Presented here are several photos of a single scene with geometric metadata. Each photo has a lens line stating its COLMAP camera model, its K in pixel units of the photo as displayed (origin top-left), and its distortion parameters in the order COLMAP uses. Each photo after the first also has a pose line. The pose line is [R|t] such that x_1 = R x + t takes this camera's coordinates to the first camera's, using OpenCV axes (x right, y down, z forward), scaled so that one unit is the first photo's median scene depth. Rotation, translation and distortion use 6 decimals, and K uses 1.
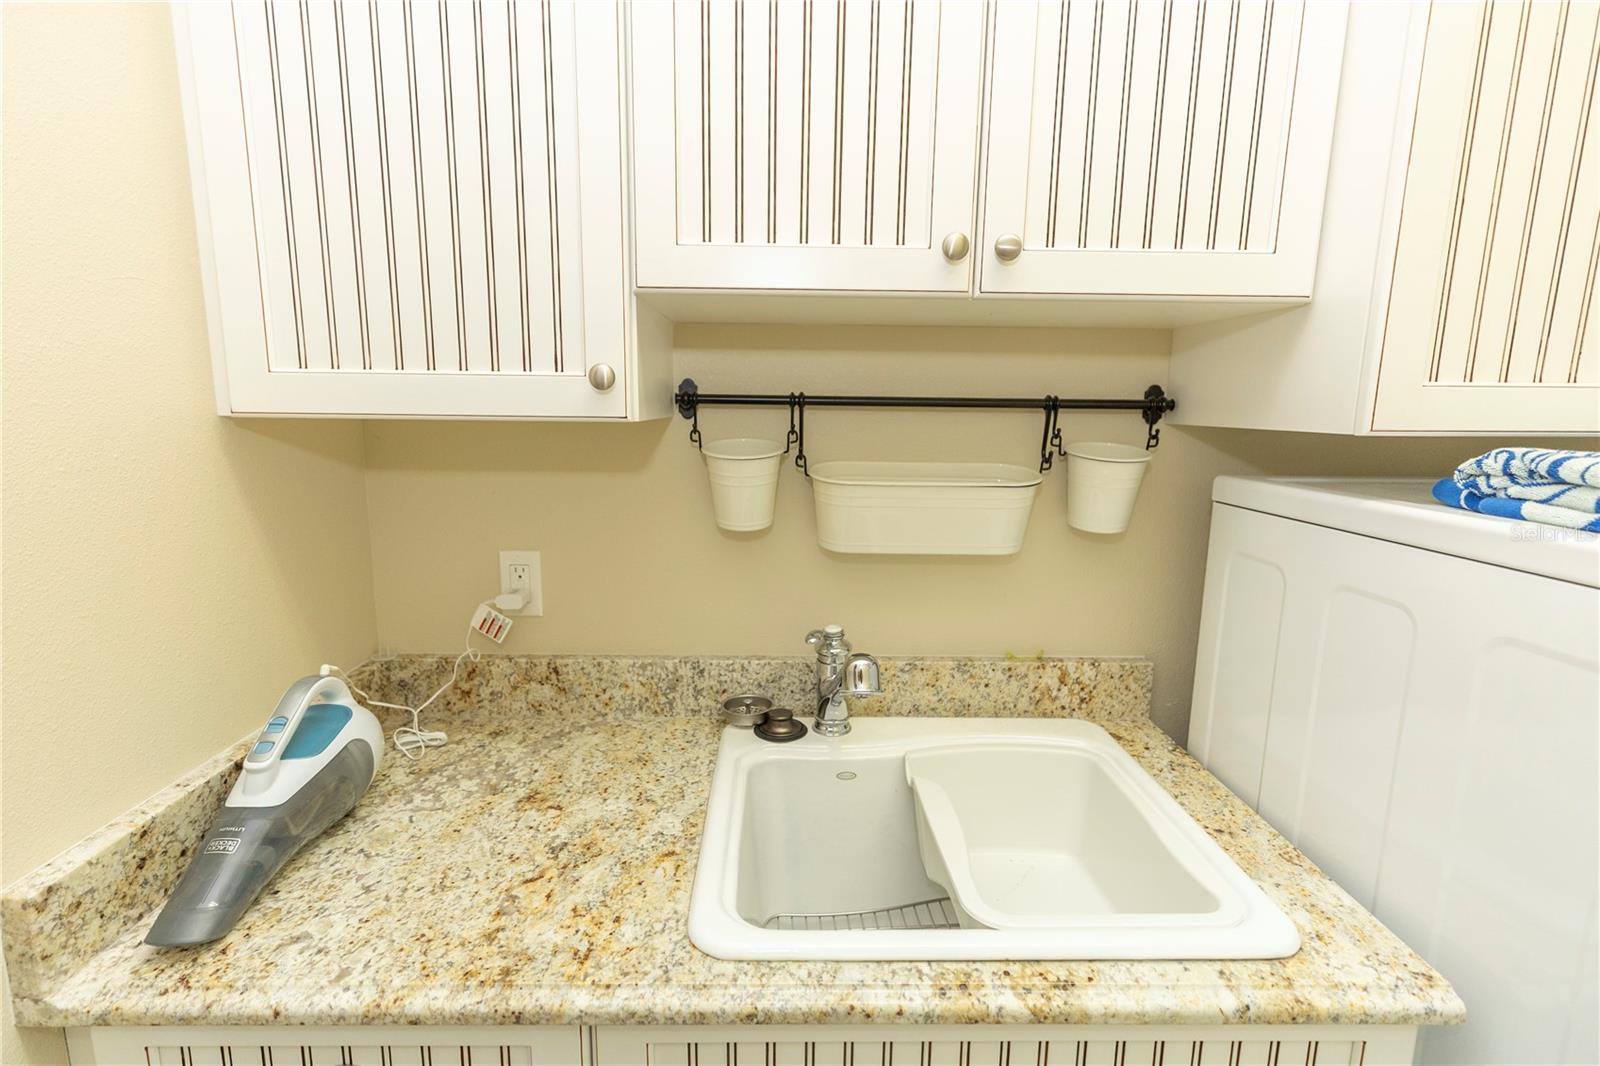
lens RADIAL K [[768.7, 0, 794.4], [0, 768.7, 526.3], [0, 0, 1]] dist [0.003156, 0.000361]
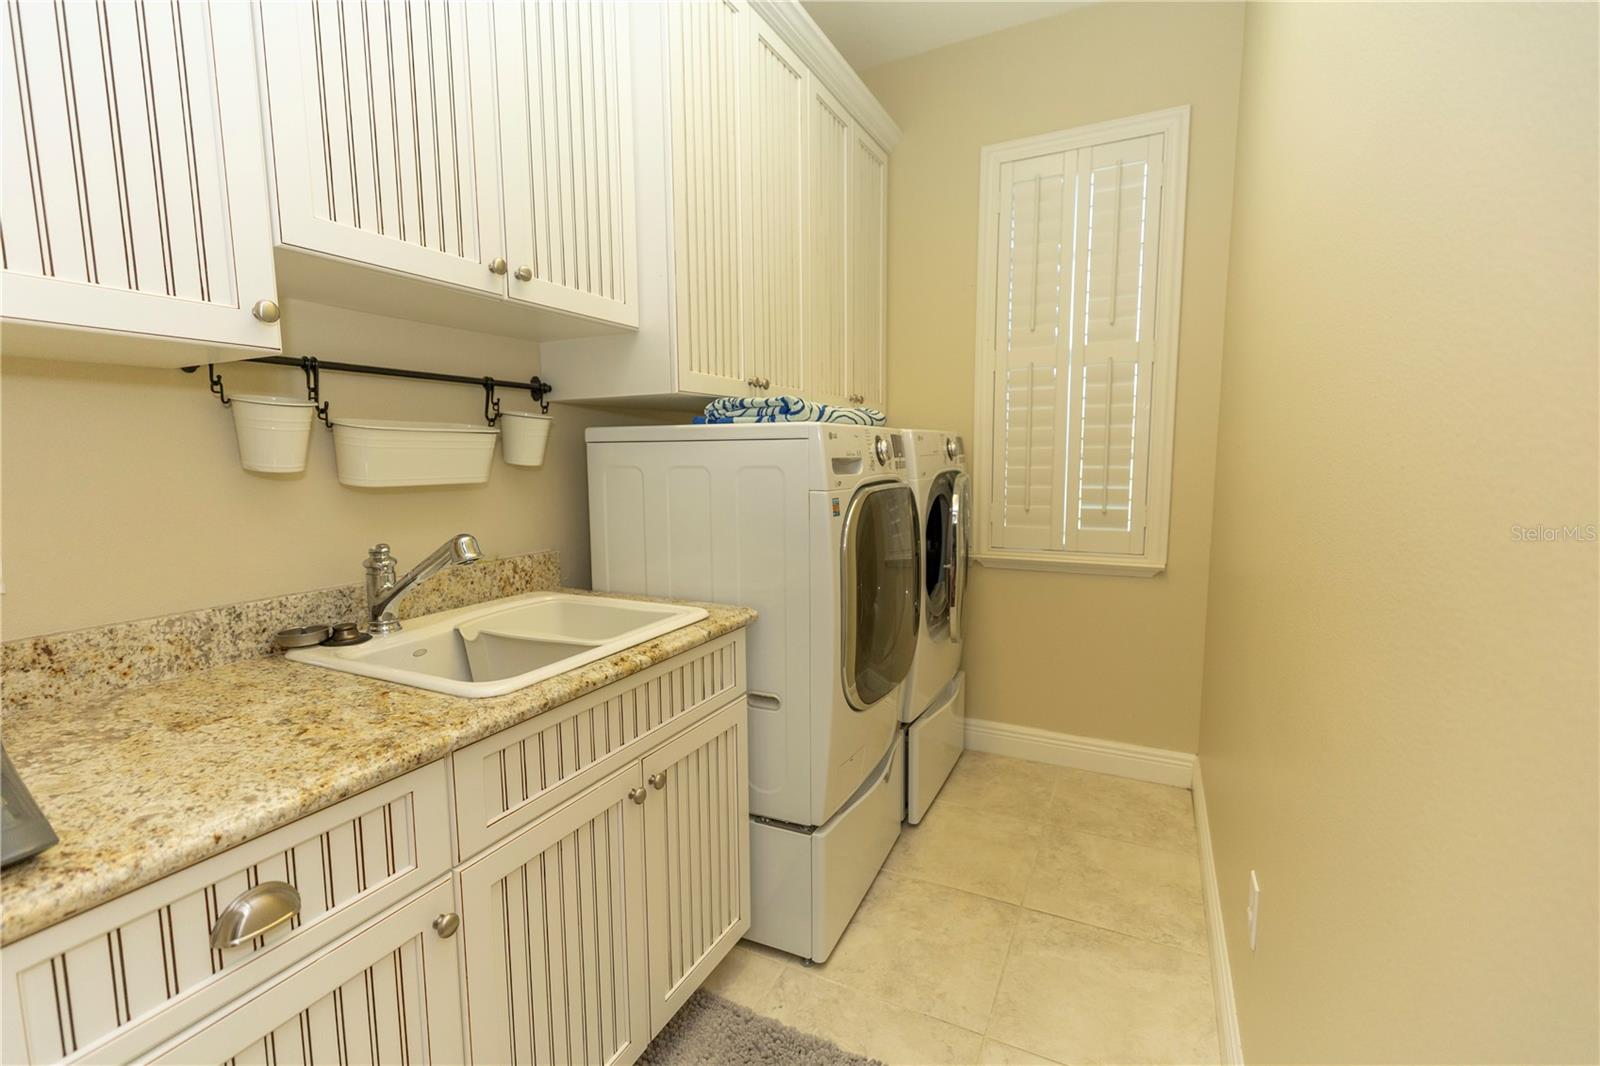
lens RADIAL K [[710.6, 0, 796.5], [0, 710.6, 535.1], [0, 0, 1]] dist [-0.000824, 0.000213]
pose [[0.456502, -0.116696, 0.882036, -0.644687], [0.162769, 0.985584, 0.046153, 0.167403], [-0.874707, 0.122499, 0.468916, -0.138438]]
